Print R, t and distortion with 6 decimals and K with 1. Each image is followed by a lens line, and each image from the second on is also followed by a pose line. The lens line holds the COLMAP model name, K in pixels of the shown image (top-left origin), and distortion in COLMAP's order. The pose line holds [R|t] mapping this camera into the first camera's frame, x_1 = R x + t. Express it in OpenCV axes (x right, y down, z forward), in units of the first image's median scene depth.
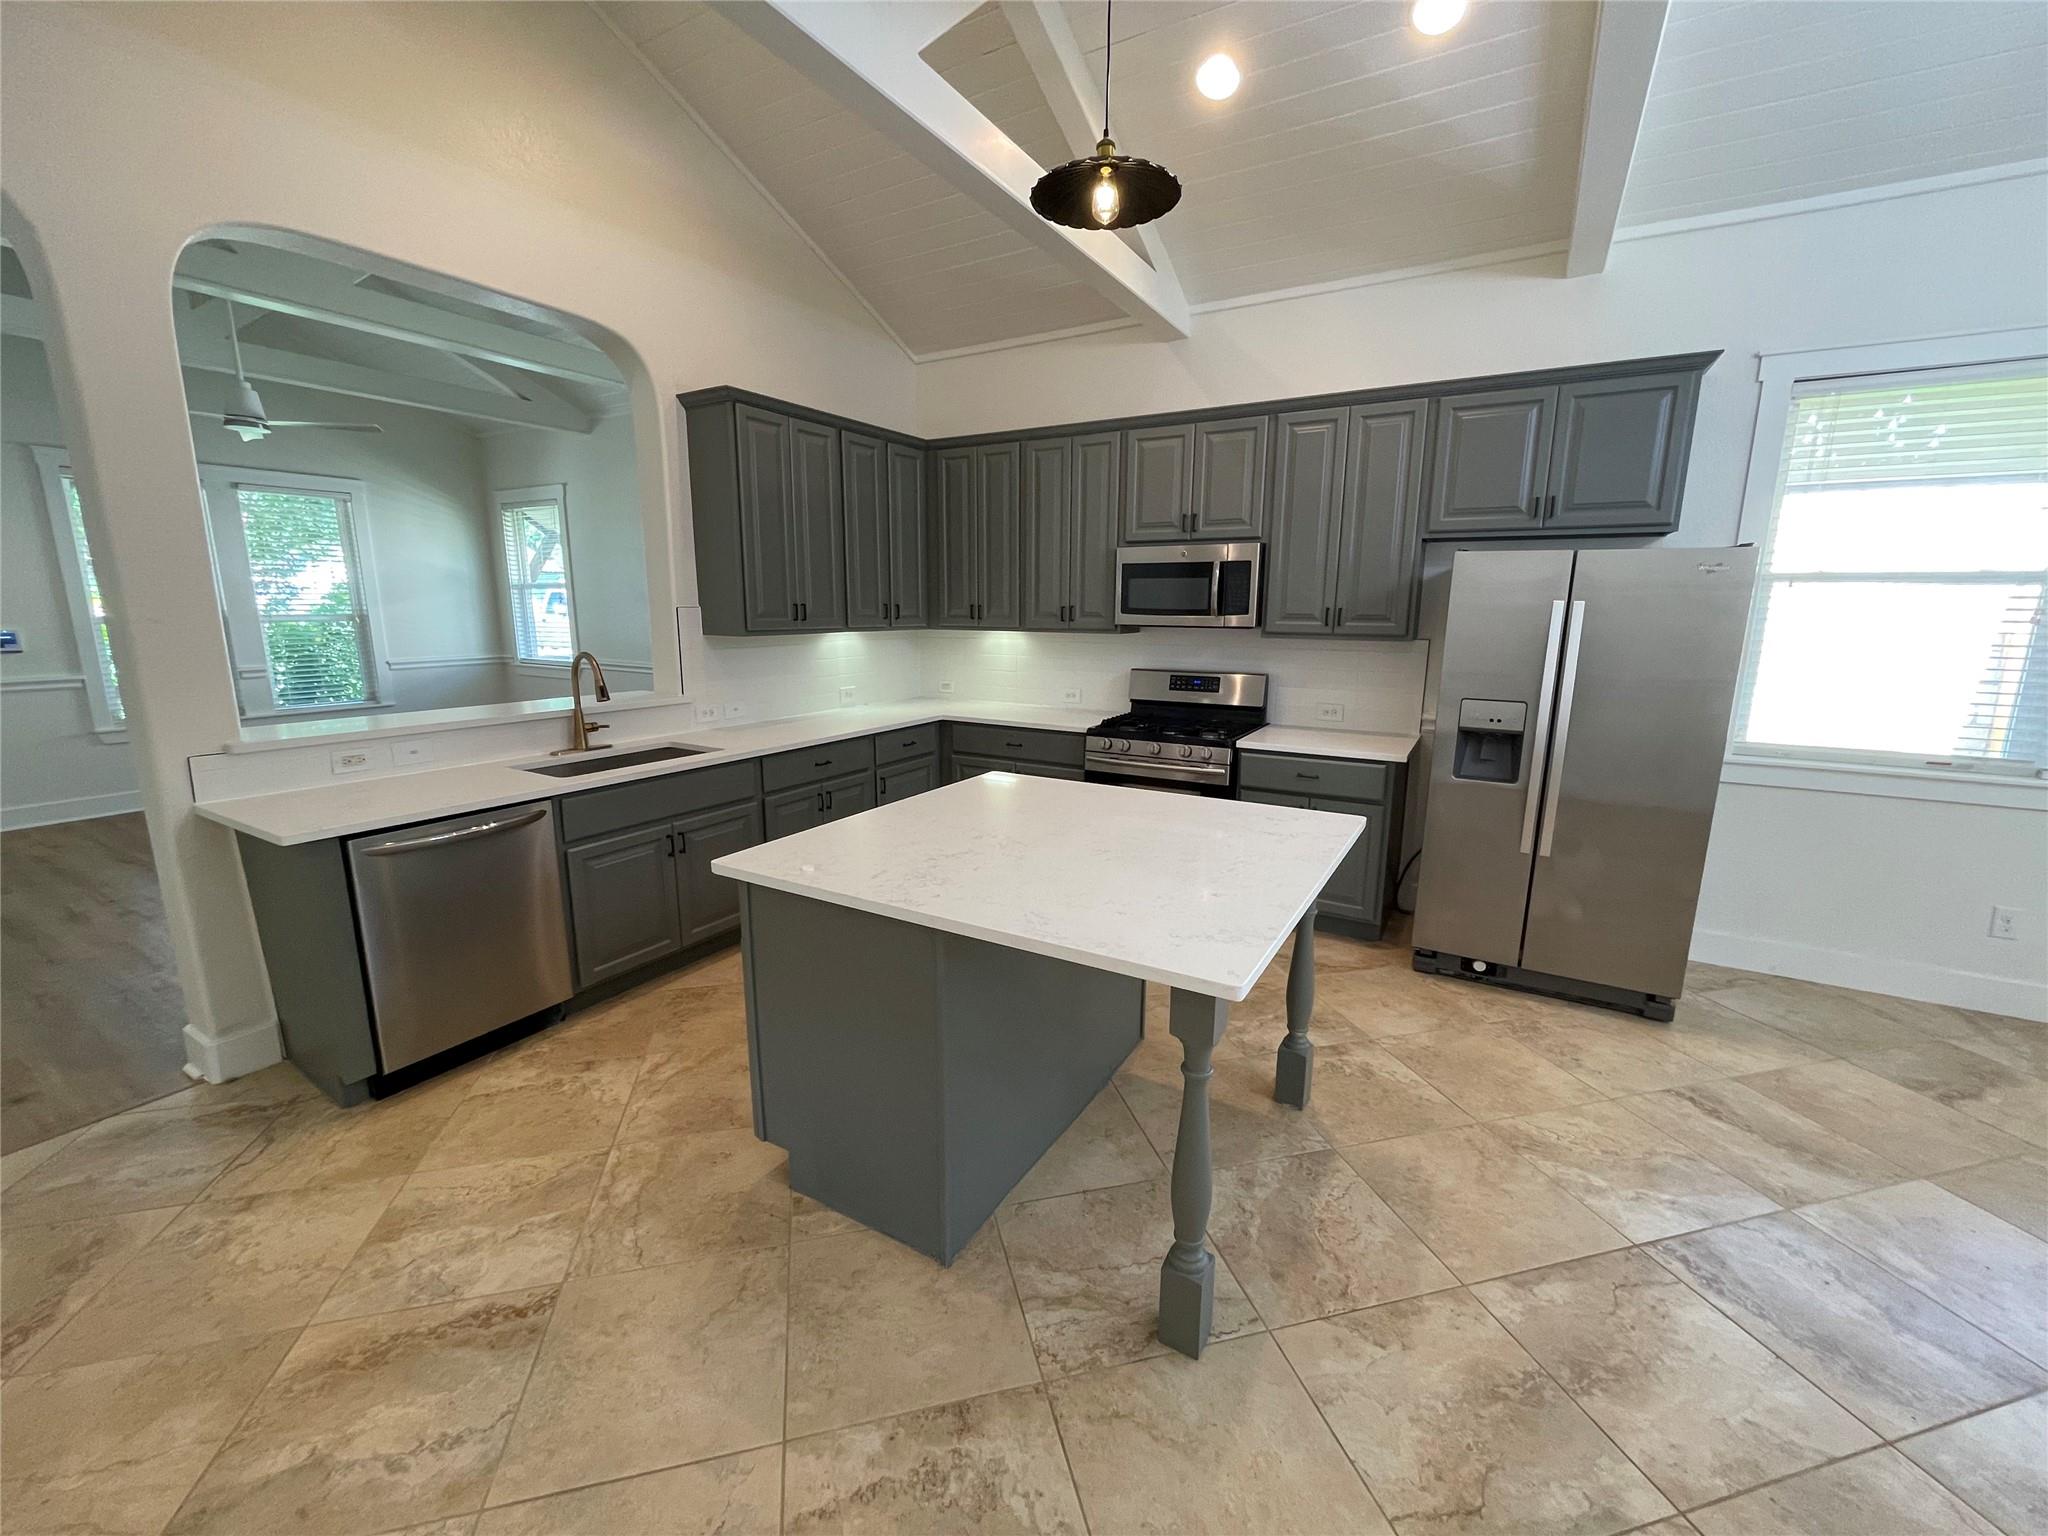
lens RADIAL K [[830.5, 0, 1021.0], [0, 830.5, 759.2], [0, 0, 1]] dist [0.002729, 0.000301]
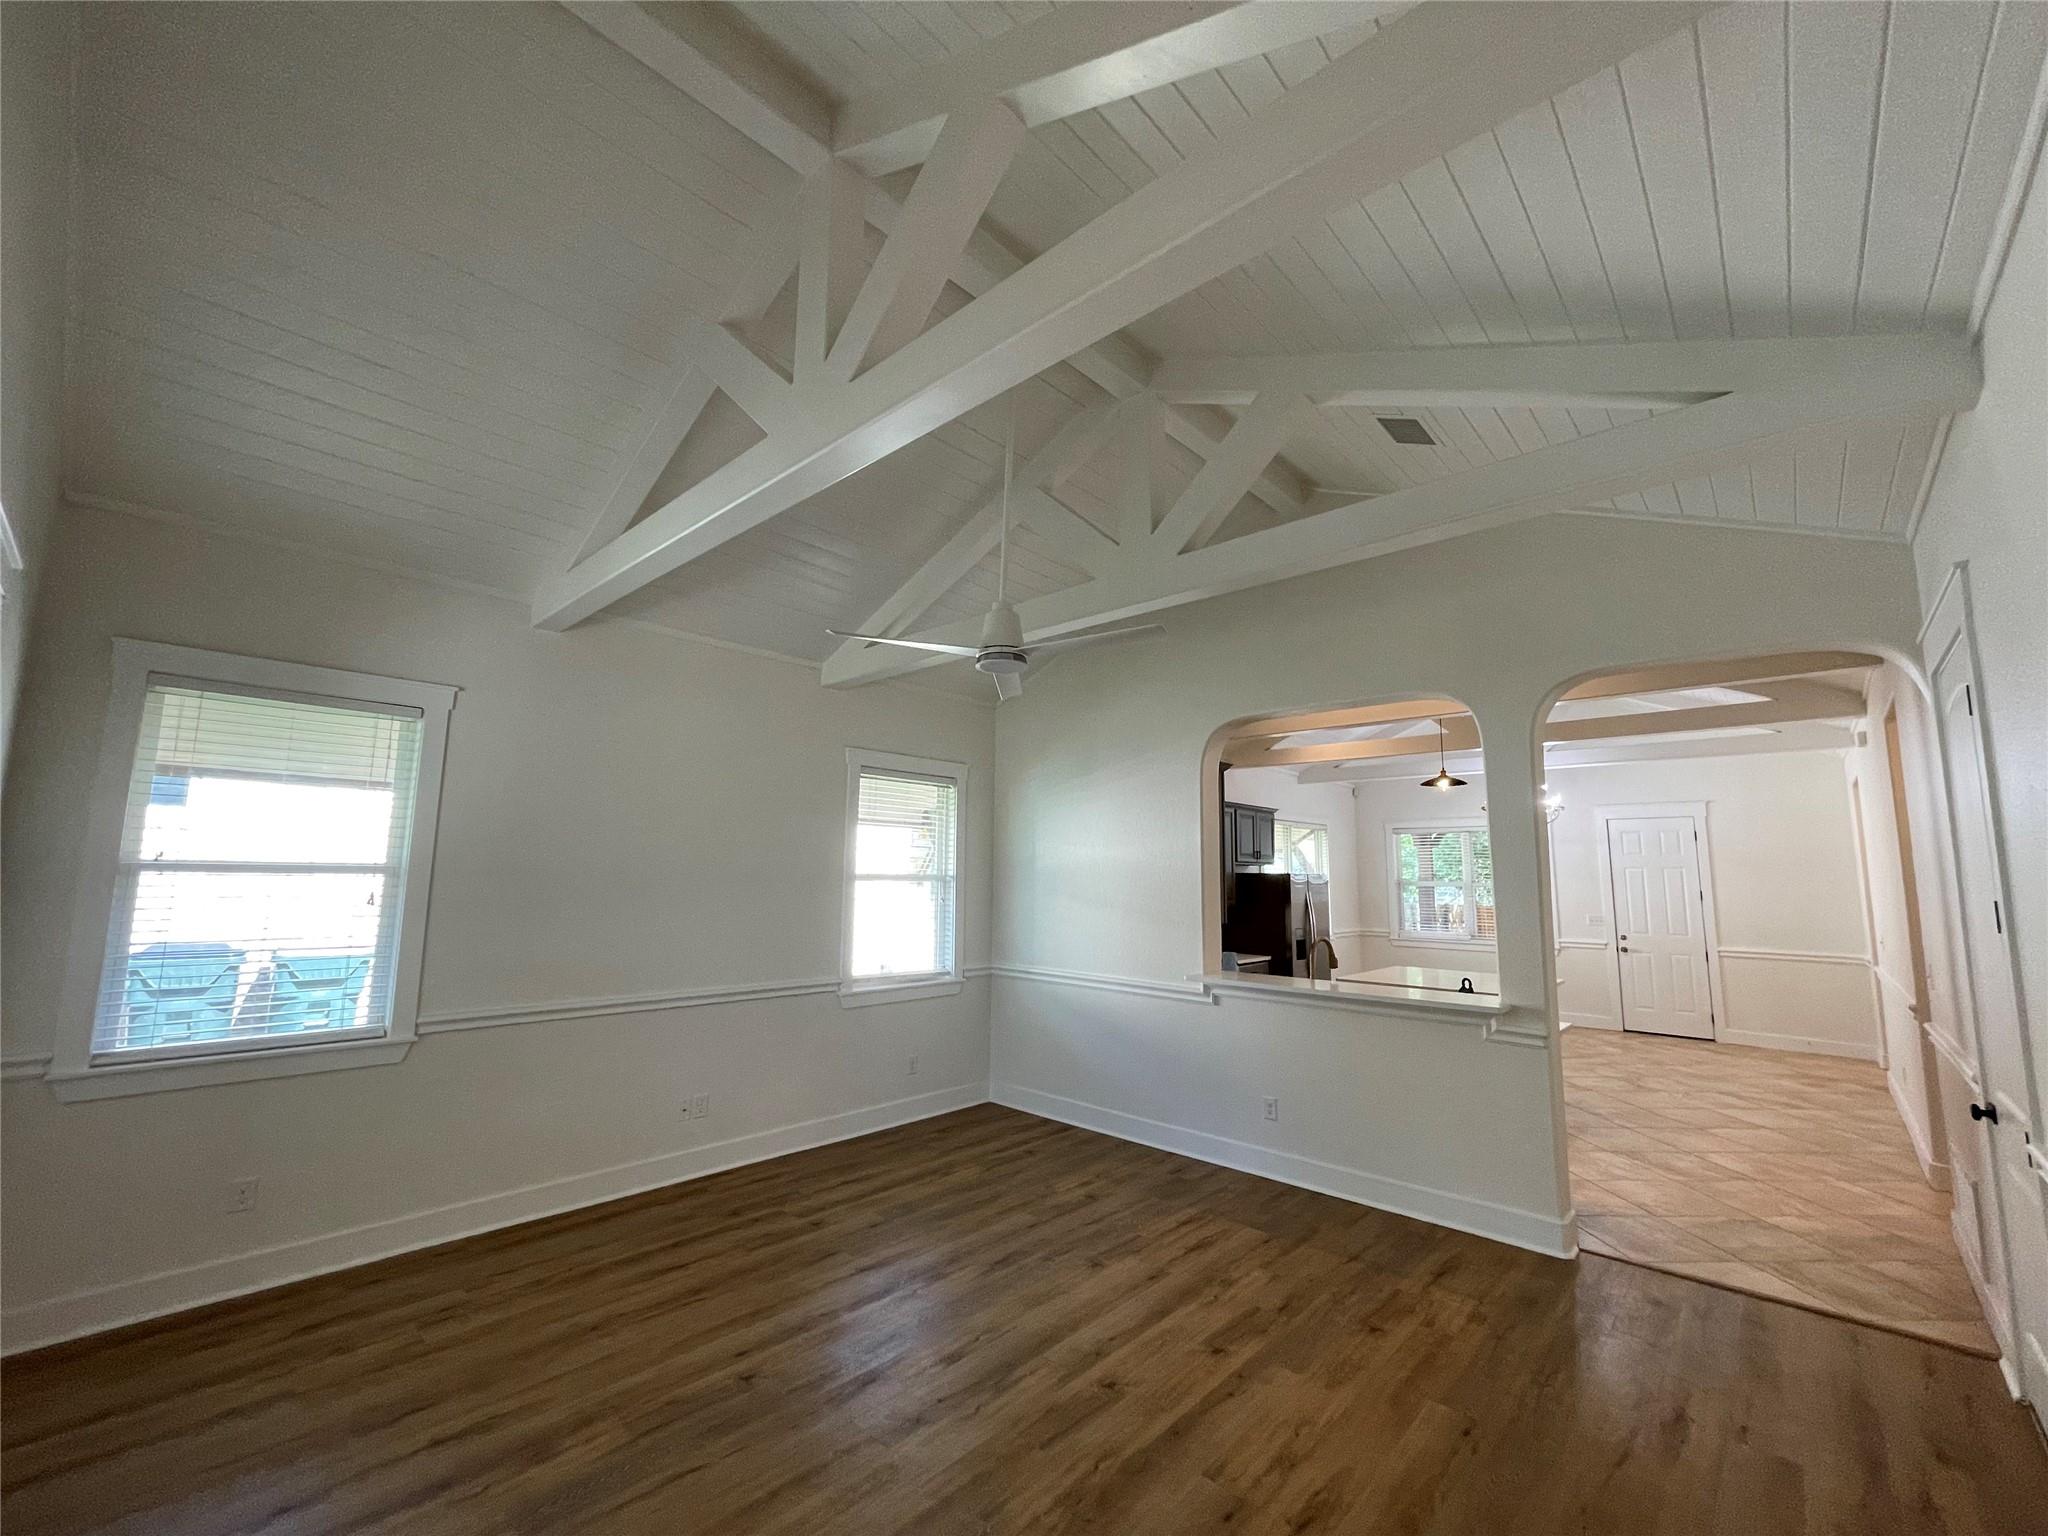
lens RADIAL K [[830.5, 0, 1025.2], [0, 830.5, 777.7], [0, 0, 1]] dist [0.002729, 0.000301]
pose [[0.202949, 0.126812, 0.970943, -3.390593], [0.184354, 0.968898, -0.165079, -0.410398], [-0.961678, 0.212500, 0.173259, 1.911568]]
